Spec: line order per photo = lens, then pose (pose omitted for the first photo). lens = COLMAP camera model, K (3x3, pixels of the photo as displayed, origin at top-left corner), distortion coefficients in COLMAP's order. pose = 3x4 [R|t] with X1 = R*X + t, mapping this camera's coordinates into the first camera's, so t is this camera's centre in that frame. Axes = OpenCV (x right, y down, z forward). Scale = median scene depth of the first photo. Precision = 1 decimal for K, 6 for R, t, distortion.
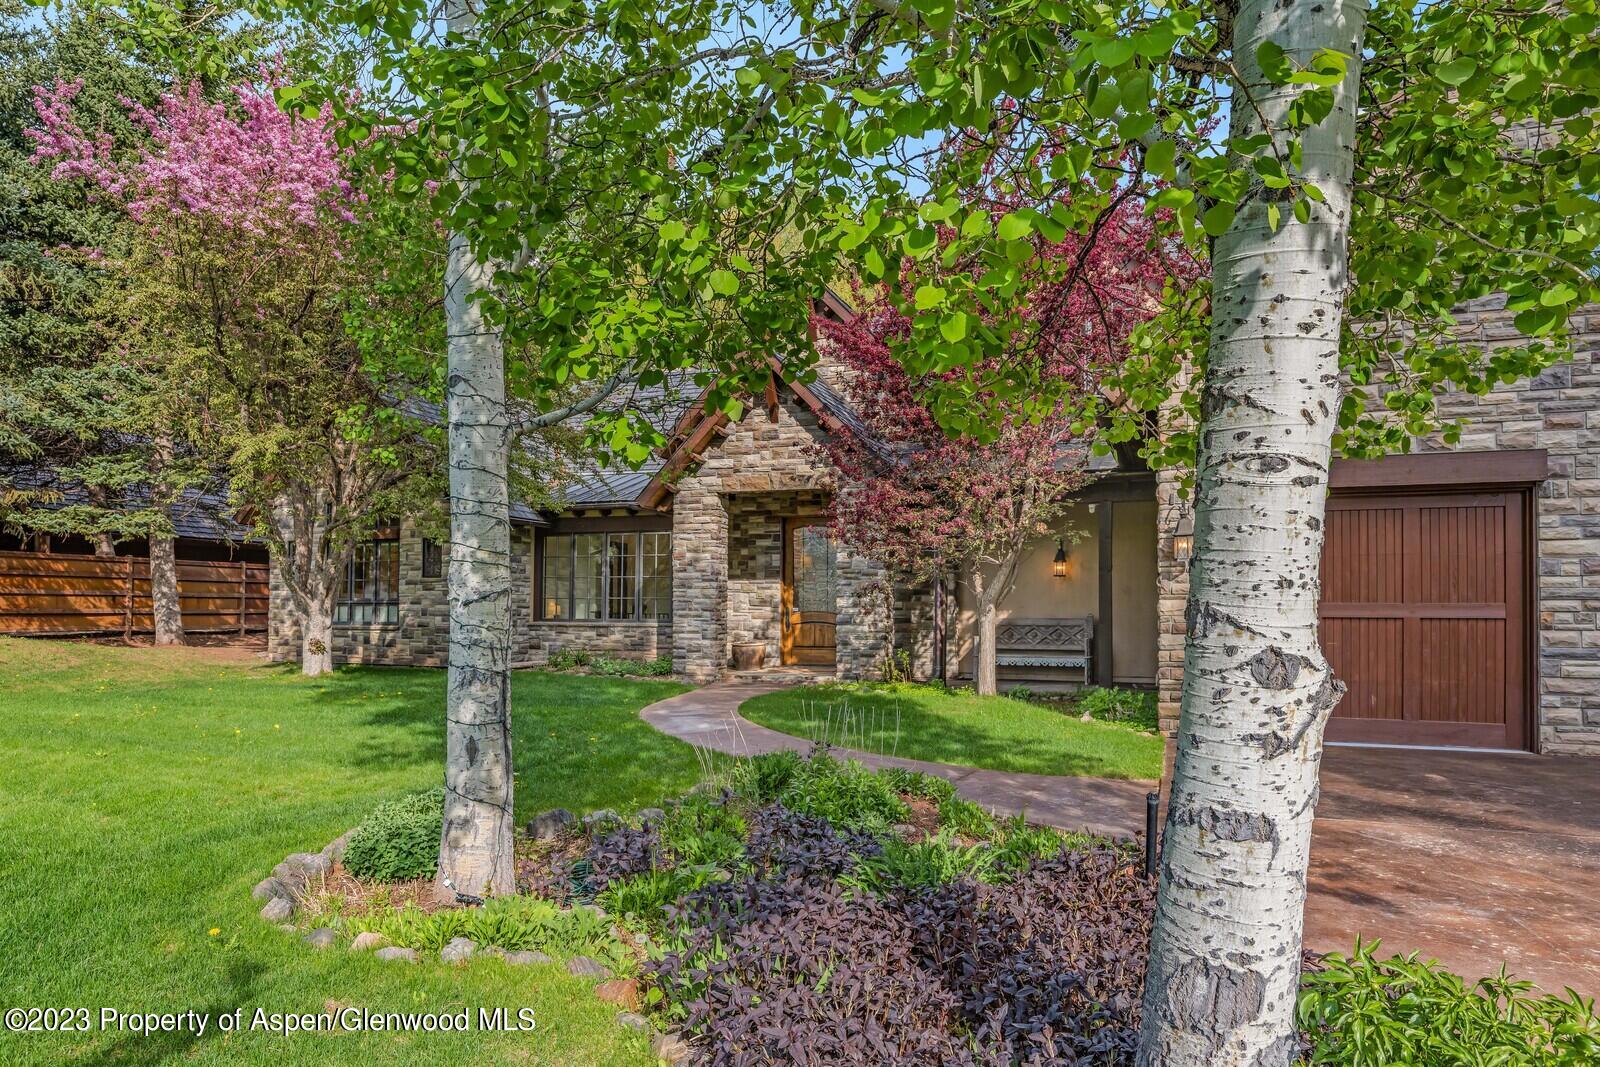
lens RADIAL K [[1001.1, 0, 798.5], [0, 1001.1, 596.7], [0, 0, 1]] dist [0.002784, 0.000633]
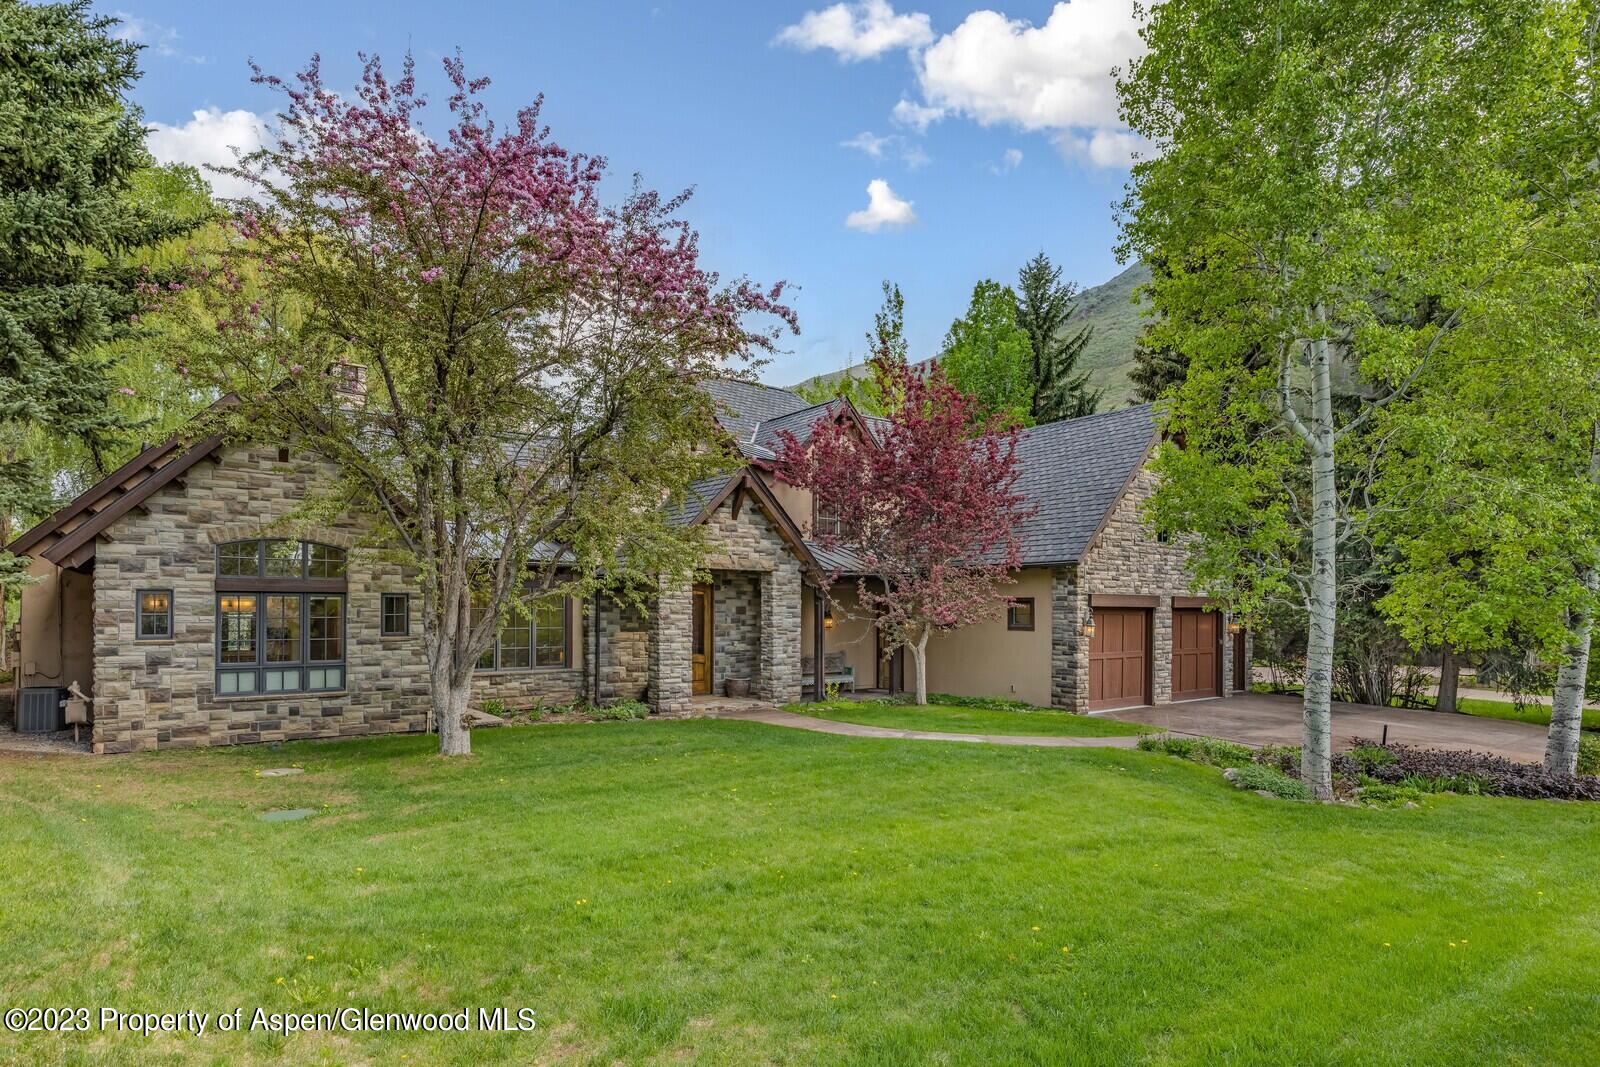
lens RADIAL K [[875.9, 0, 796.8], [0, 875.9, 605.7], [0, 0, 1]] dist [-0.000725, -0.001183]
pose [[0.535974, -0.000556, 0.844234, -0.946446], [-0.013042, 0.999875, 0.008939, -0.066141], [-0.844134, -0.015801, 0.535900, 0.279858]]
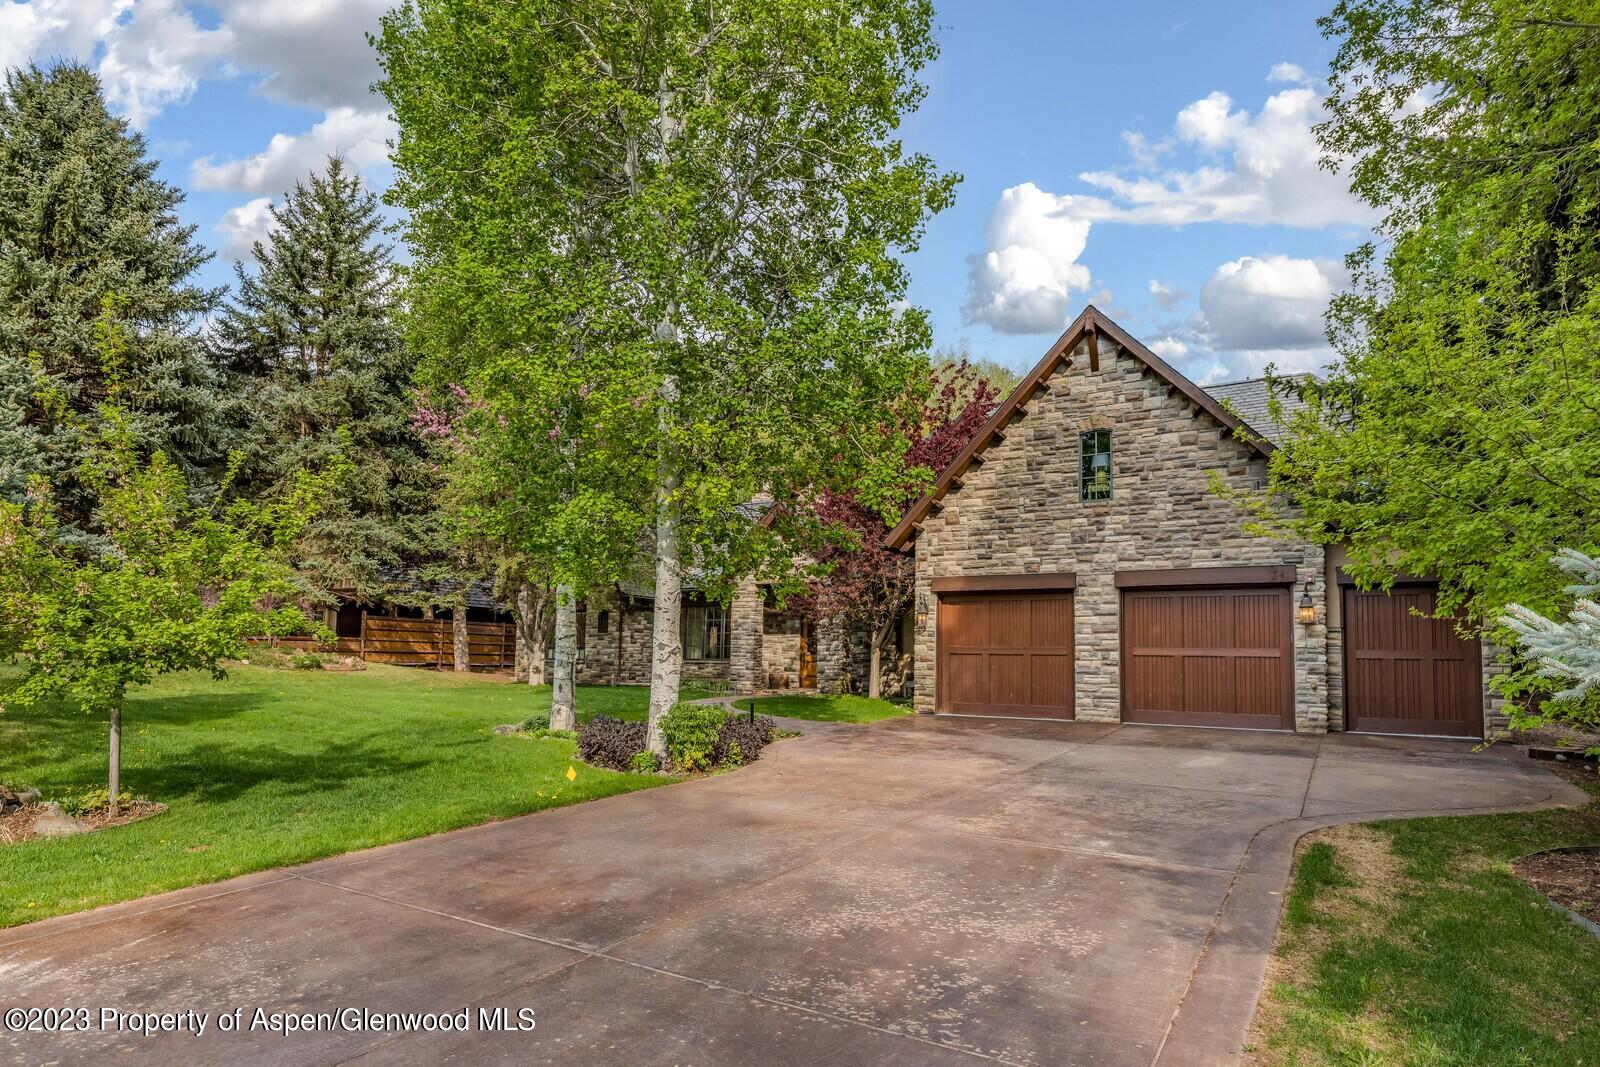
lens RADIAL K [[875.9, 0, 796.8], [0, 875.9, 605.7], [0, 0, 1]] dist [-0.000725, -0.001183]
pose [[0.981975, 0.000241, -0.189013, 0.270719], [-0.010486, 0.998529, -0.053204, 0.012275], [0.188722, 0.054227, 0.980532, -0.455868]]
